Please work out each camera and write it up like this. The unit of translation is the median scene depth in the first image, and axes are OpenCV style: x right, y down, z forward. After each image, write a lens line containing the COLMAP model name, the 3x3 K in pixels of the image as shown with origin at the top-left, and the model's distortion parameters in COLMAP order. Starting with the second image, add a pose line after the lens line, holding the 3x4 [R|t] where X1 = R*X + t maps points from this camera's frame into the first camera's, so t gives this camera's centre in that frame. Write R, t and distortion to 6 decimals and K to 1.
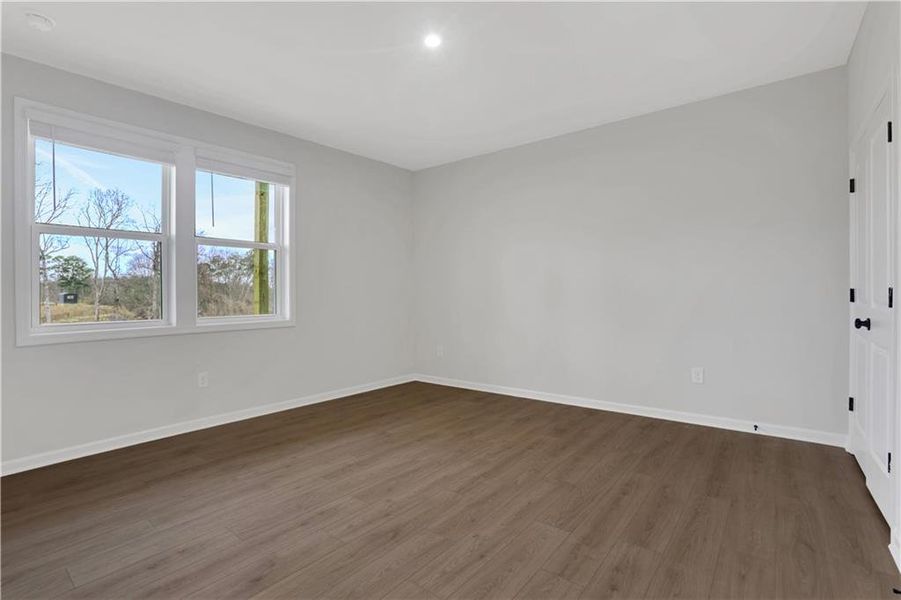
lens RADIAL K [[432.1, 0, 446.5], [0, 432.1, 292.8], [0, 0, 1]] dist [-0.076667, 0.032549]
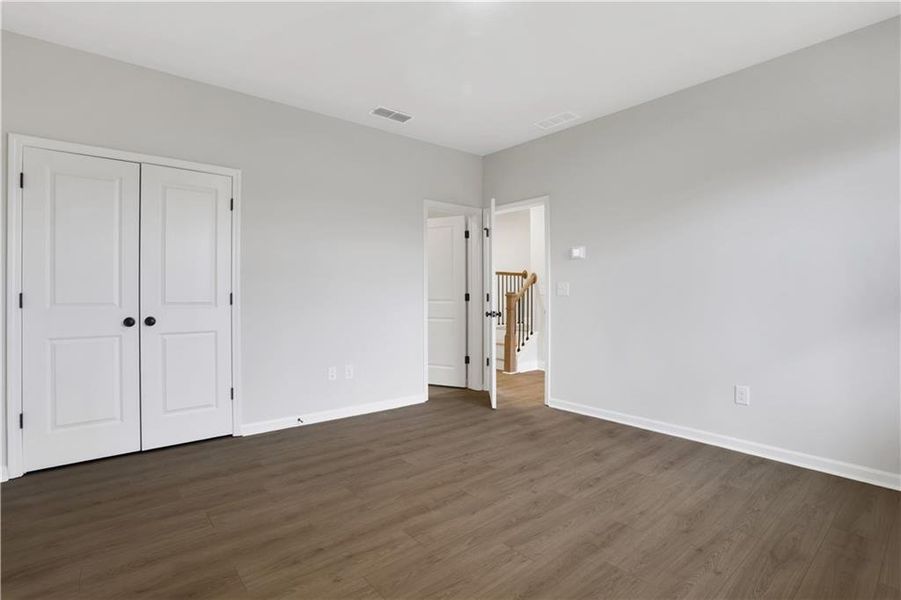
lens RADIAL K [[432.1, 0, 446.5], [0, 432.1, 292.8], [0, 0, 1]] dist [-0.076667, 0.032549]
pose [[-0.979681, 0.008415, 0.200385, -0.130229], [0.007051, 0.999947, -0.007522, 0.004658], [-0.200438, -0.005956, -0.979688, 1.937129]]
